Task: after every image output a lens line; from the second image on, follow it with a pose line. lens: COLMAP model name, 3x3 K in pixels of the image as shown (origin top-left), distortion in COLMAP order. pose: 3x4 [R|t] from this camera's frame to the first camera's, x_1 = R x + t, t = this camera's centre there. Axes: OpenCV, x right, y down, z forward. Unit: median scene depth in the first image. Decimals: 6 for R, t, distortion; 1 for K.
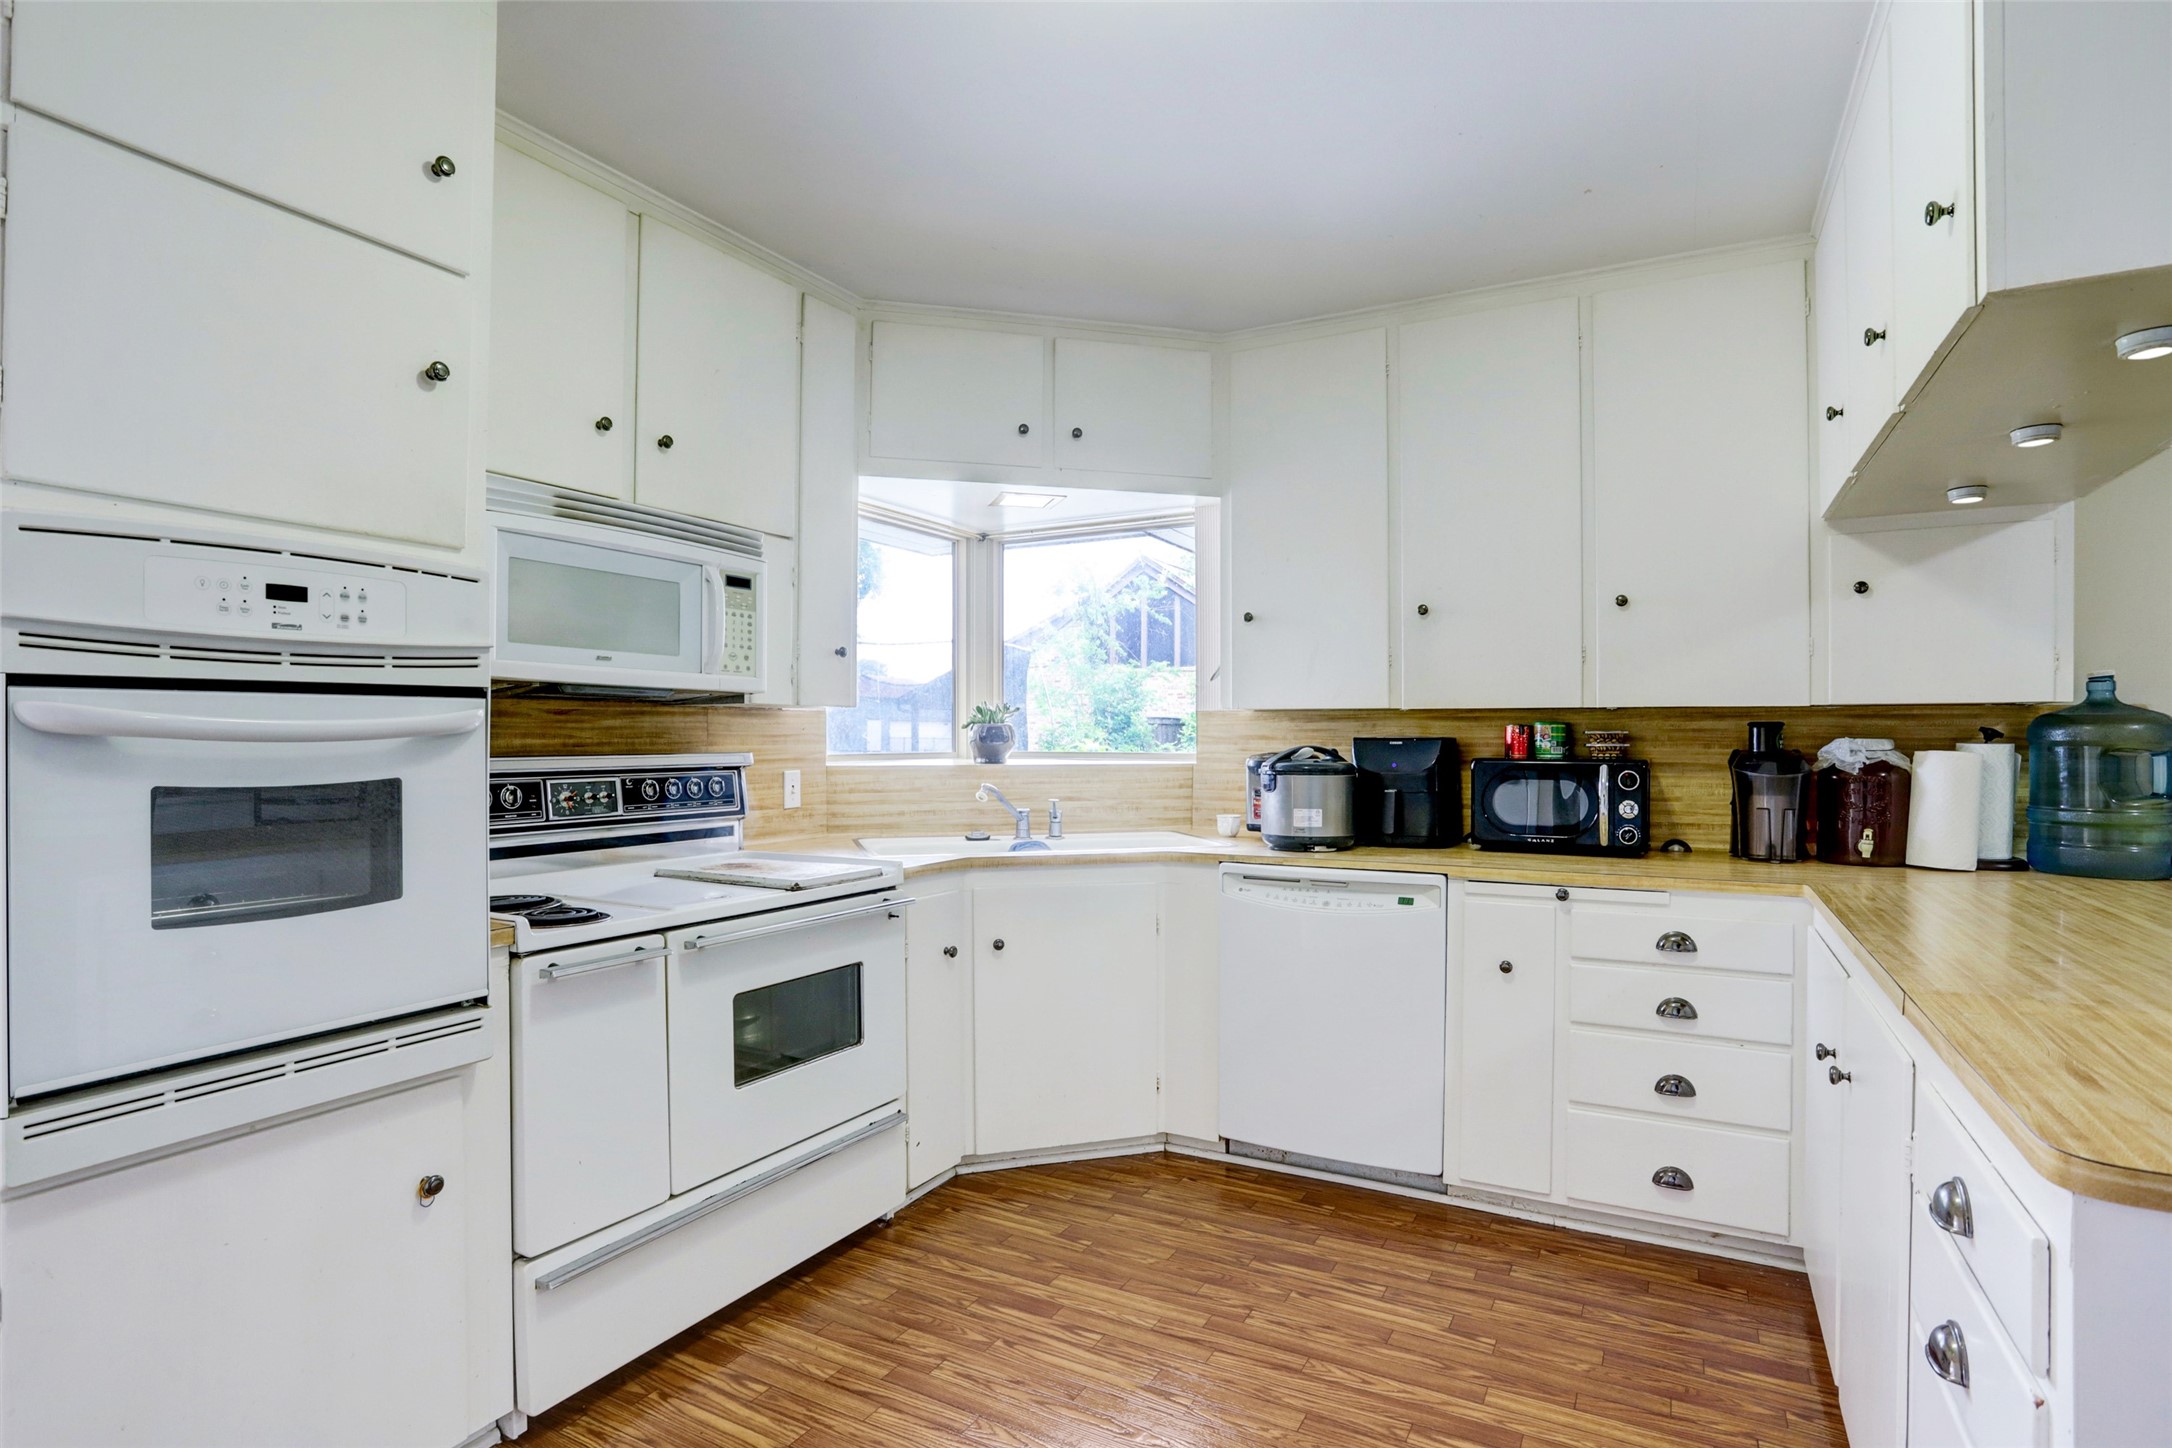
lens RADIAL K [[1051.7, 0, 1090.2], [0, 1051.7, 729.2], [0, 0, 1]] dist [-0.061707, 0.026167]
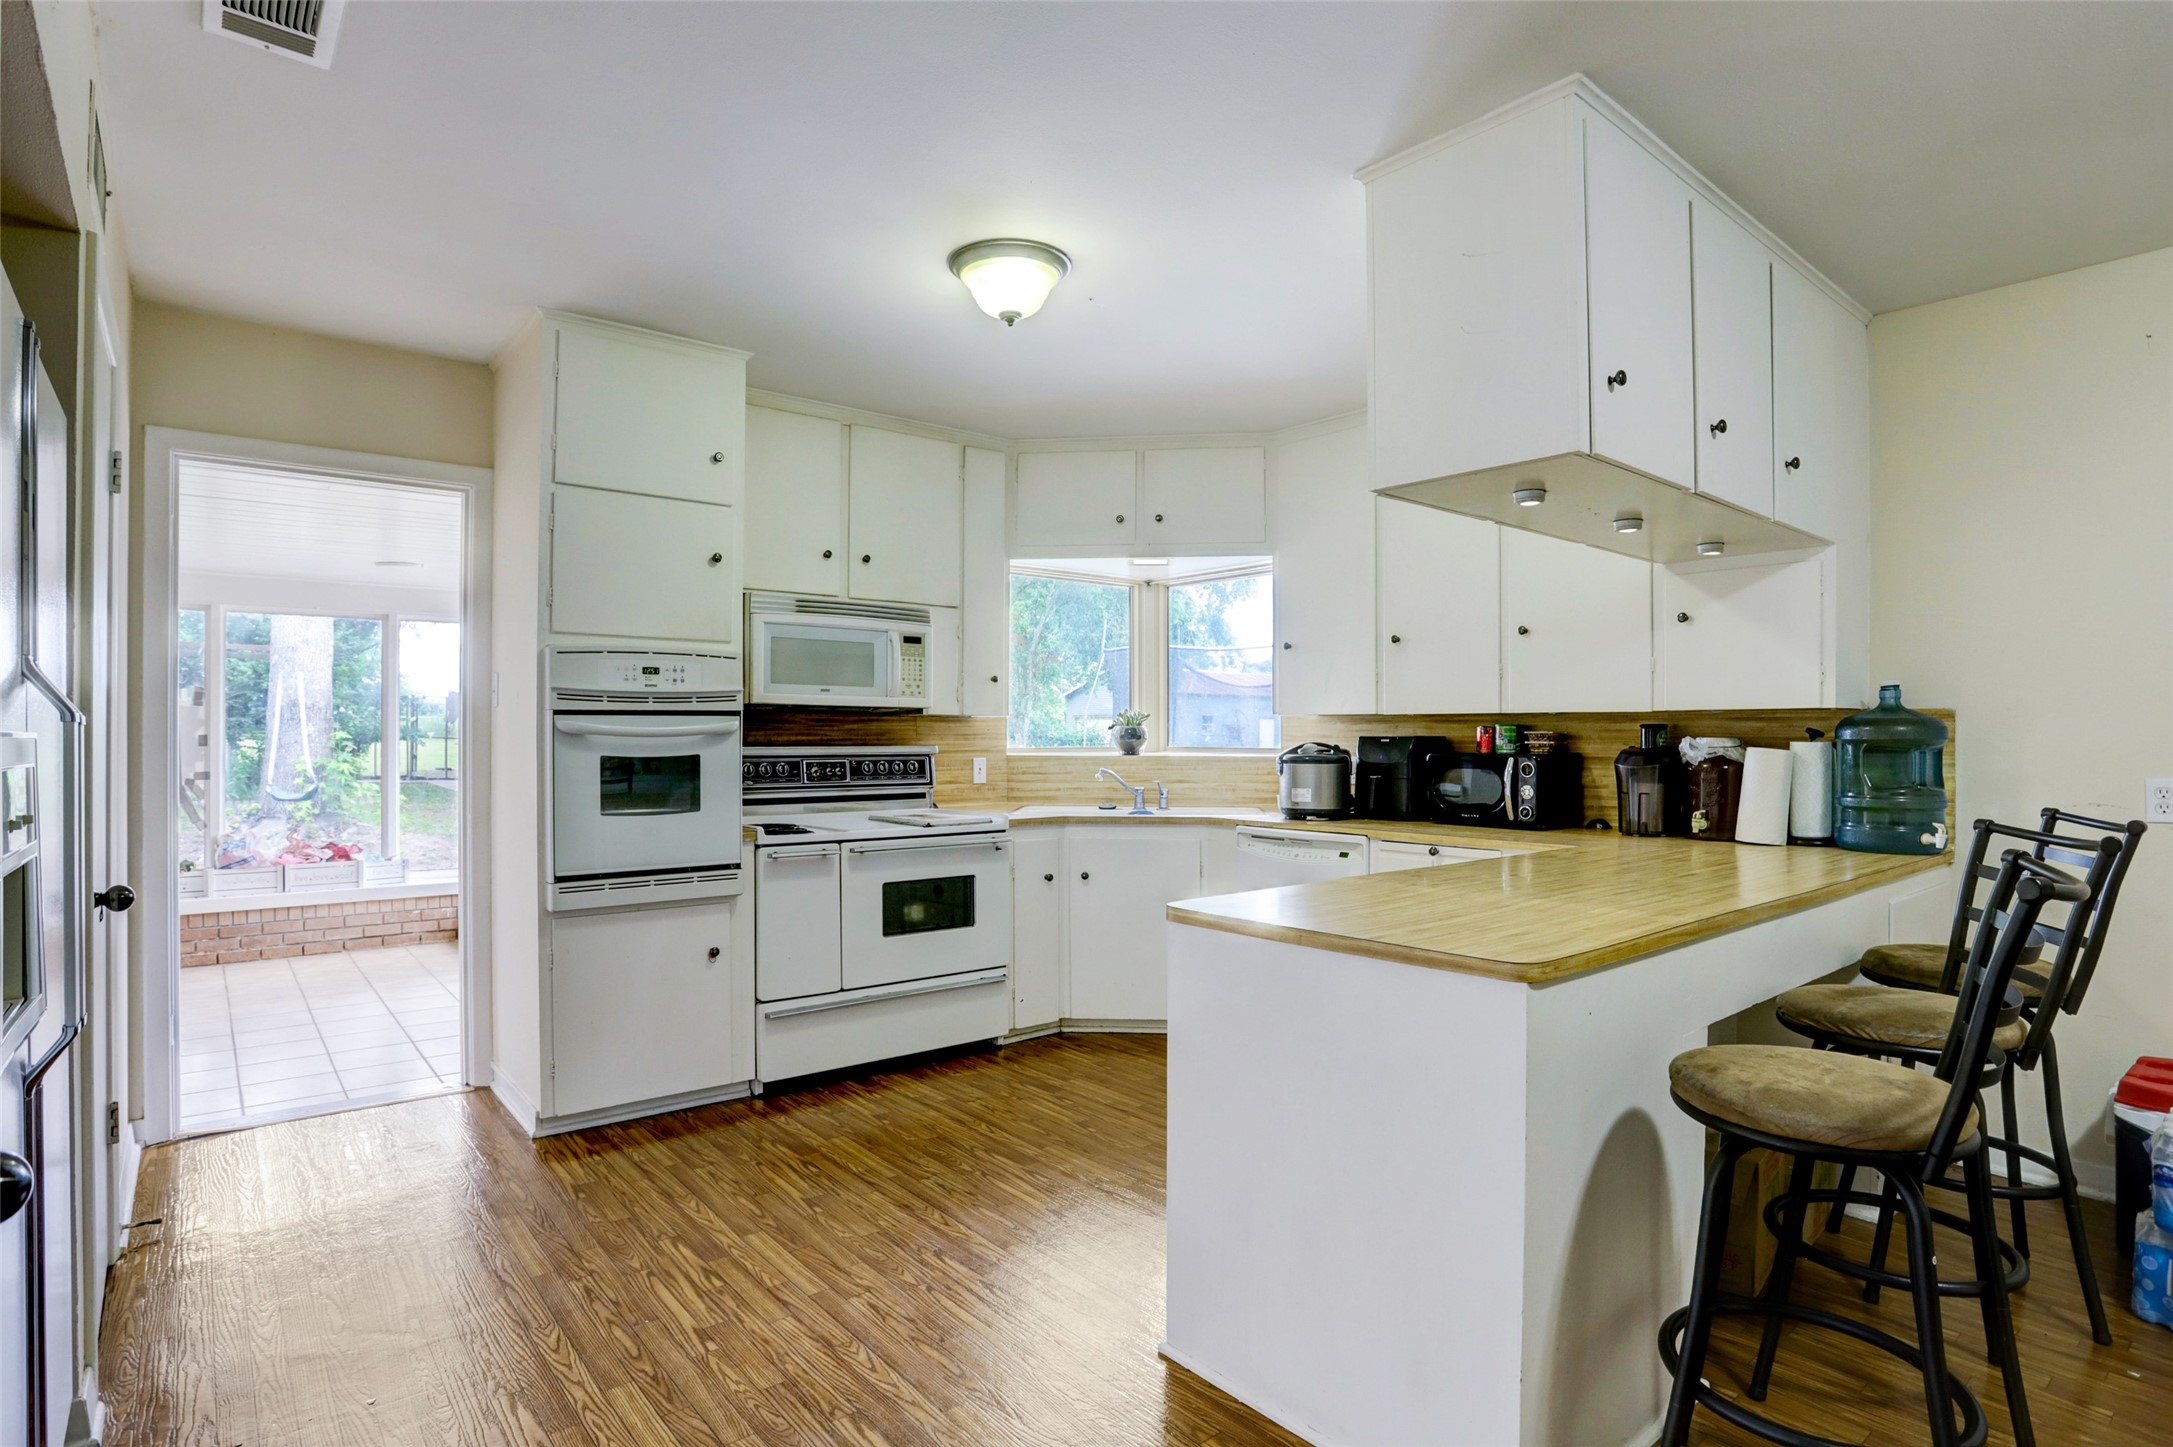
lens RADIAL K [[1052.1, 0, 1090.7], [0, 1052.1, 728.7], [0, 0, 1]] dist [-0.061707, 0.026167]
pose [[0.935806, -0.001288, -0.352513, 0.503235], [0.001554, 0.999999, 0.000472, -0.003240], [0.352512, -0.000990, 0.935807, -0.435389]]
